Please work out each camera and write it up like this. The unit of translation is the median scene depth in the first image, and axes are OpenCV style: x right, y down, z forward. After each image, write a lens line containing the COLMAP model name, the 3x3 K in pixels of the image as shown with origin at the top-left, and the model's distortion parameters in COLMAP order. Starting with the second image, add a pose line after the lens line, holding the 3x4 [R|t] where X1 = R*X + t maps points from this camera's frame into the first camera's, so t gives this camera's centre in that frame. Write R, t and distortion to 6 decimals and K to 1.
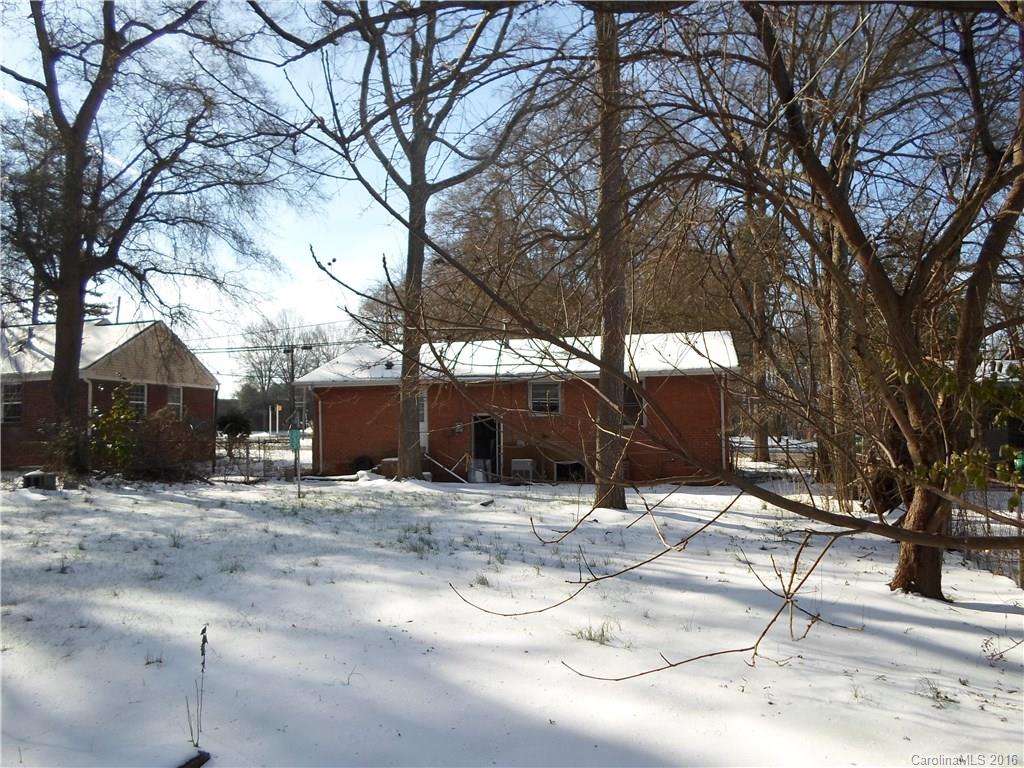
lens RADIAL K [[785.5, 0, 512.0], [0, 785.5, 384.0], [0, 0, 1]] dist [-0.040272, 0.000628]
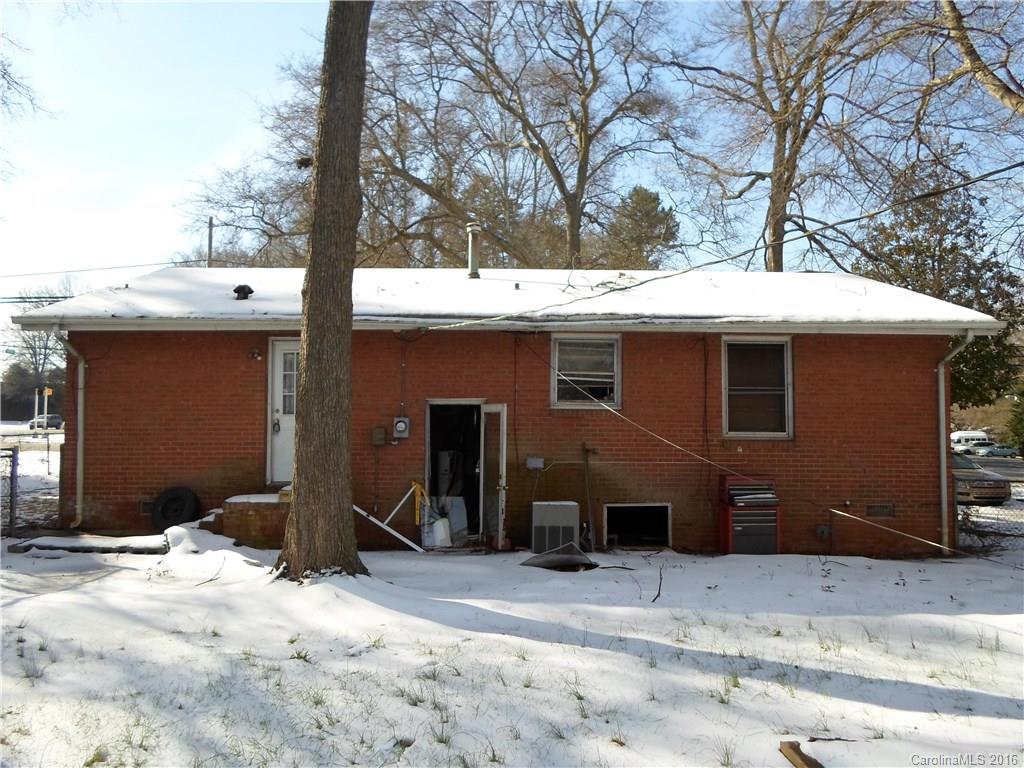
lens RADIAL K [[785.5, 0, 512.0], [0, 785.5, 384.0], [0, 0, 1]] dist [-0.040272, 0.000628]
pose [[0.972462, 0.035859, 0.230288, -0.112849], [-0.036166, 0.999342, -0.002889, 0.028374], [-0.230240, -0.005519, 0.973118, 0.538719]]
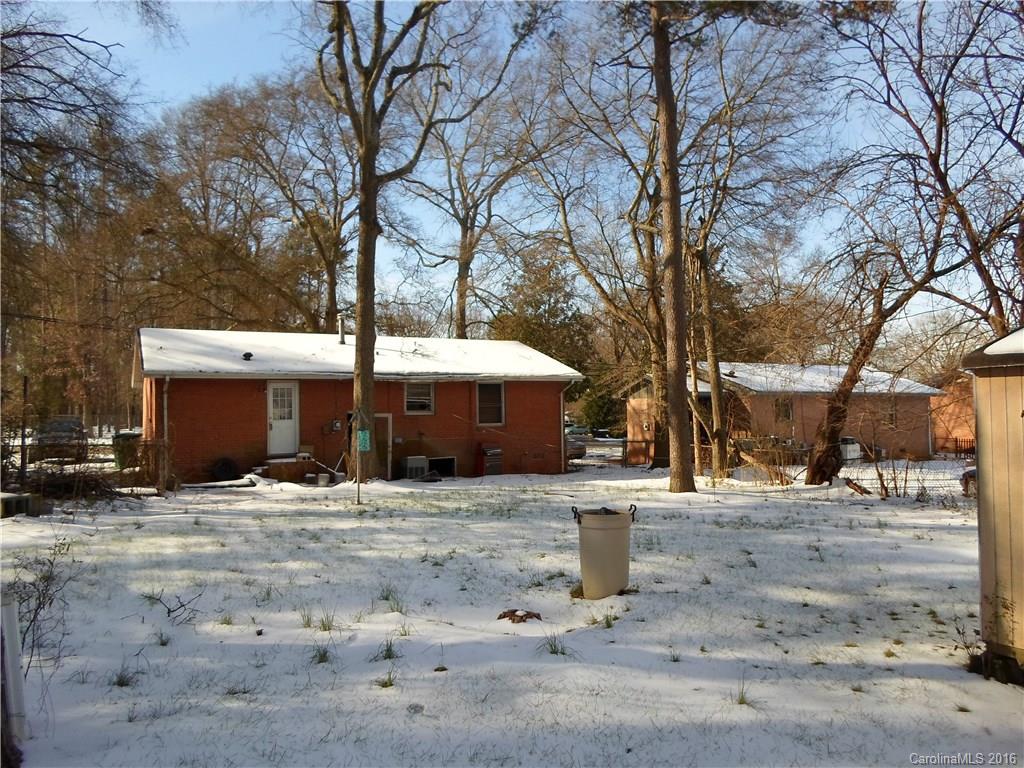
lens RADIAL K [[785.5, 0, 512.0], [0, 785.5, 384.0], [0, 0, 1]] dist [-0.040272, 0.000628]
pose [[0.754831, 0.033554, 0.655061, -0.545421], [-0.040946, 0.999153, -0.003998, -0.000442], [-0.654641, -0.023804, 0.755565, 0.132715]]
